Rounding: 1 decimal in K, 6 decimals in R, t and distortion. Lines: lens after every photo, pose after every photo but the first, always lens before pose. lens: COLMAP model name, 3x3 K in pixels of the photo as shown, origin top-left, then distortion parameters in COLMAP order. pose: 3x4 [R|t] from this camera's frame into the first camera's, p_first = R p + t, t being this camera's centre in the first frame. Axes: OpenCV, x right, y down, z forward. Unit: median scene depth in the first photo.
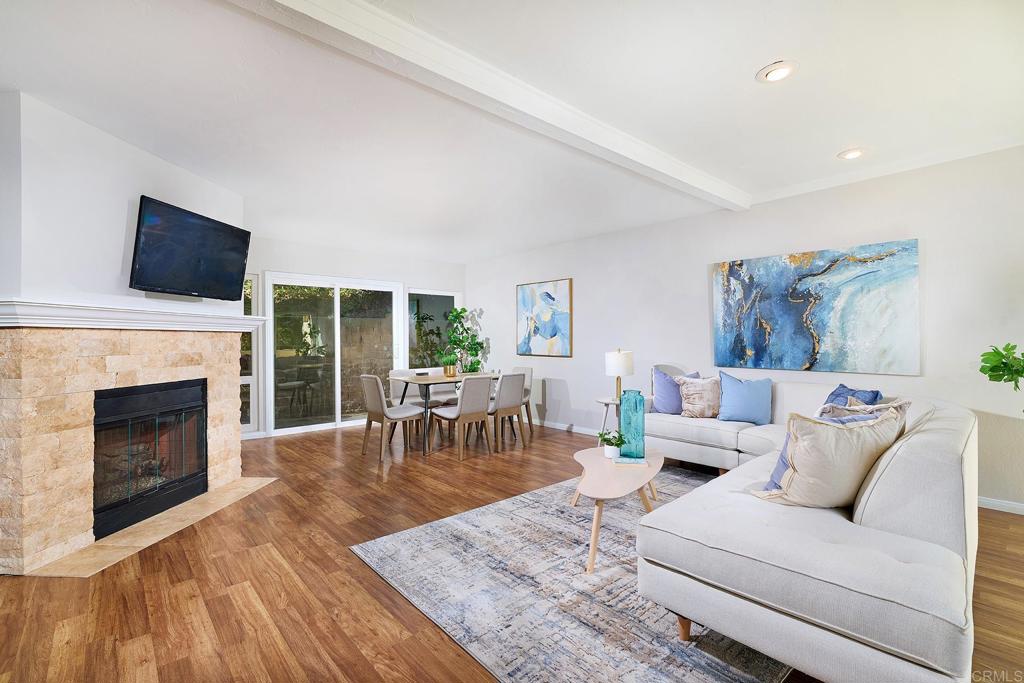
lens RADIAL K [[454.3, 0, 512.0], [0, 454.3, 341.5], [0, 0, 1]] dist [-0.001280, -0.000252]
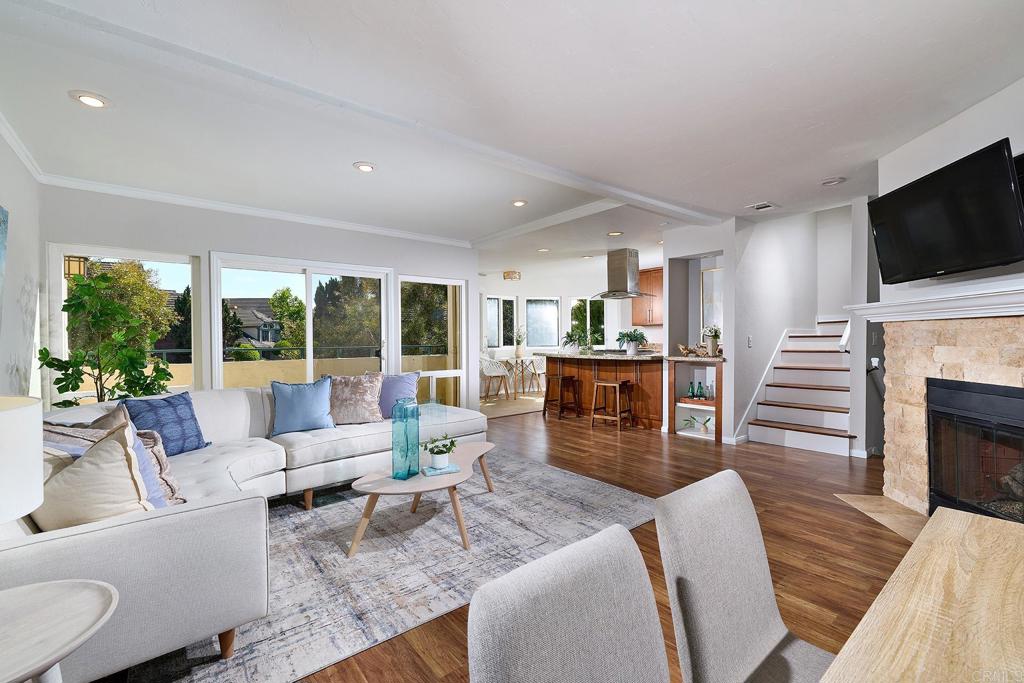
lens RADIAL K [[454.3, 0, 512.0], [0, 454.3, 341.5], [0, 0, 1]] dist [-0.001280, -0.000252]
pose [[-0.999065, 0.013739, 0.040987, 0.017851], [0.014143, 0.999854, 0.009602, -0.001418], [-0.040849, 0.010173, -0.999114, 1.306005]]
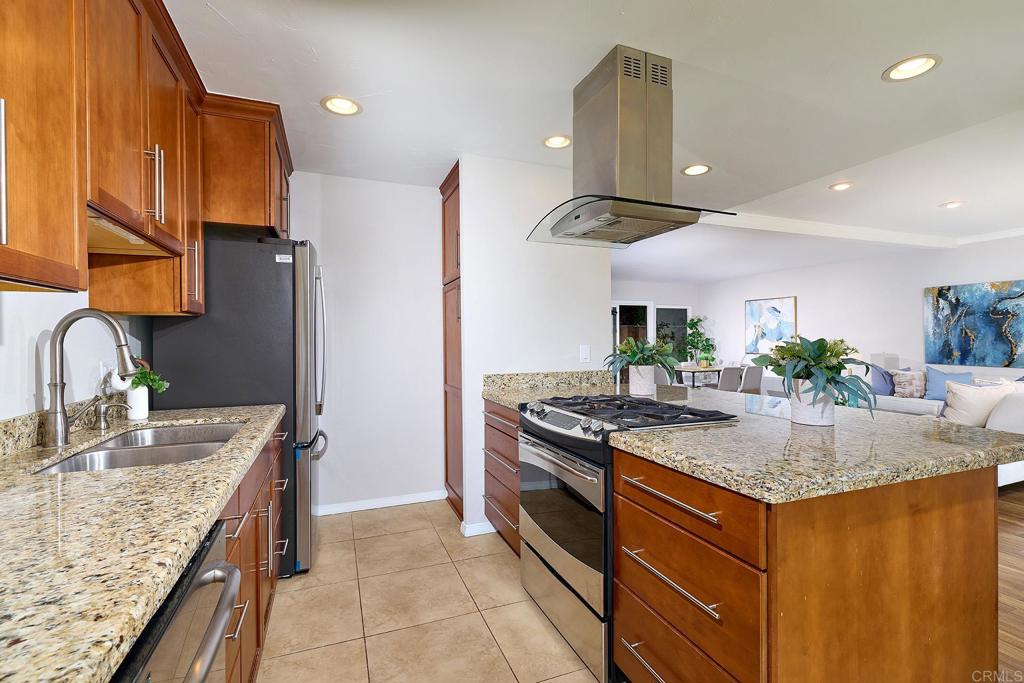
lens RADIAL K [[461.7, 0, 506.1], [0, 461.7, 339.2], [0, 0, 1]] dist [-0.001026, -0.000600]
pose [[0.934766, -0.000907, -0.355262, -0.250214], [0.001039, 0.999999, 0.000182, -0.020655], [0.355261, -0.000539, 0.934767, -0.776253]]
